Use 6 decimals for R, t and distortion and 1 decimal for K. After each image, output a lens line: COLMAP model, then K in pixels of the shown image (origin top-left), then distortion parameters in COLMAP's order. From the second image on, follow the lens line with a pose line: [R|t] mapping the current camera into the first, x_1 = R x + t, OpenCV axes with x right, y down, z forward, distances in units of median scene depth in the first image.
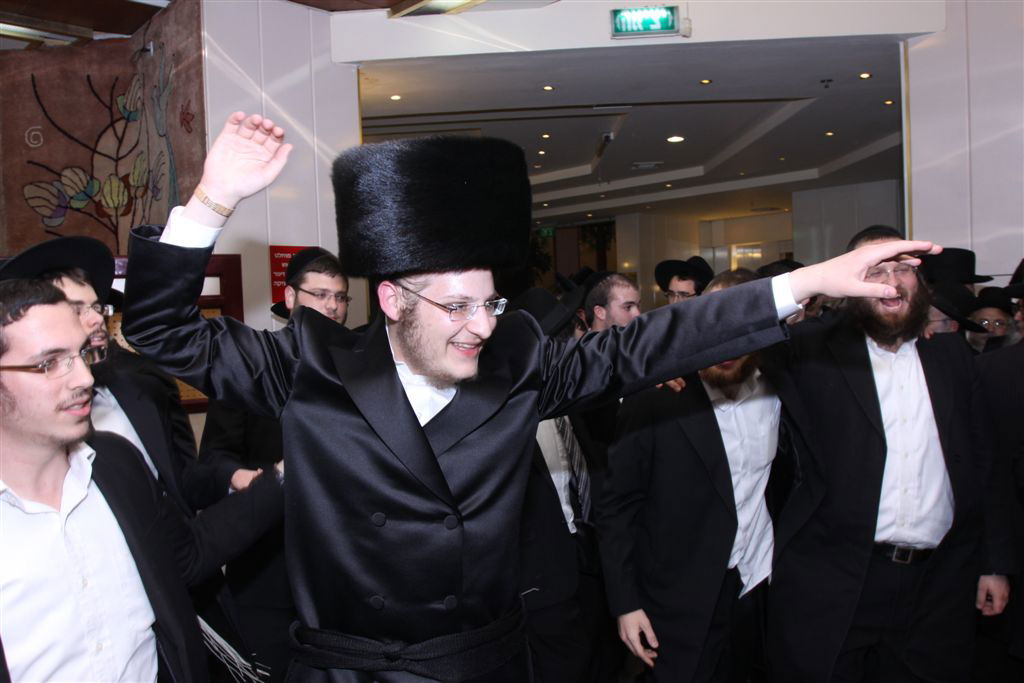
lens RADIAL K [[807.5, 0, 511.9], [0, 807.5, 338.9], [0, 0, 1]] dist [-0.012469, -0.003119]
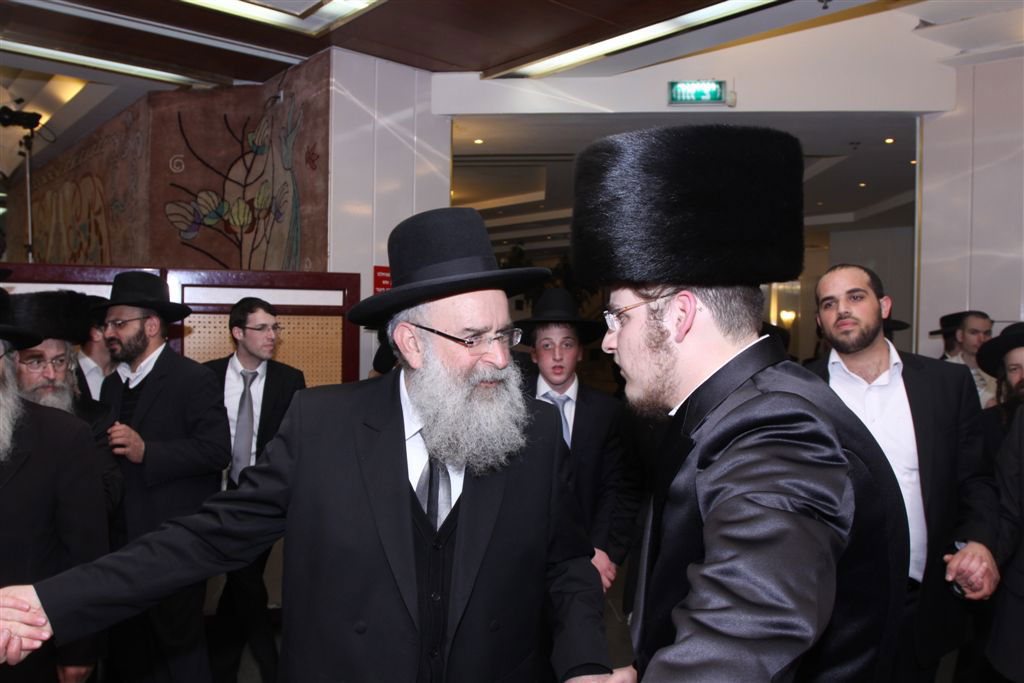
lens RADIAL K [[807.5, 0, 512.5], [0, 807.5, 341.9], [0, 0, 1]] dist [-0.012469, -0.003119]
pose [[0.997391, 0.052868, -0.049147, -0.025011], [-0.053738, 0.998418, -0.016553, 0.006136], [0.048194, 0.019151, 0.998654, -0.168539]]
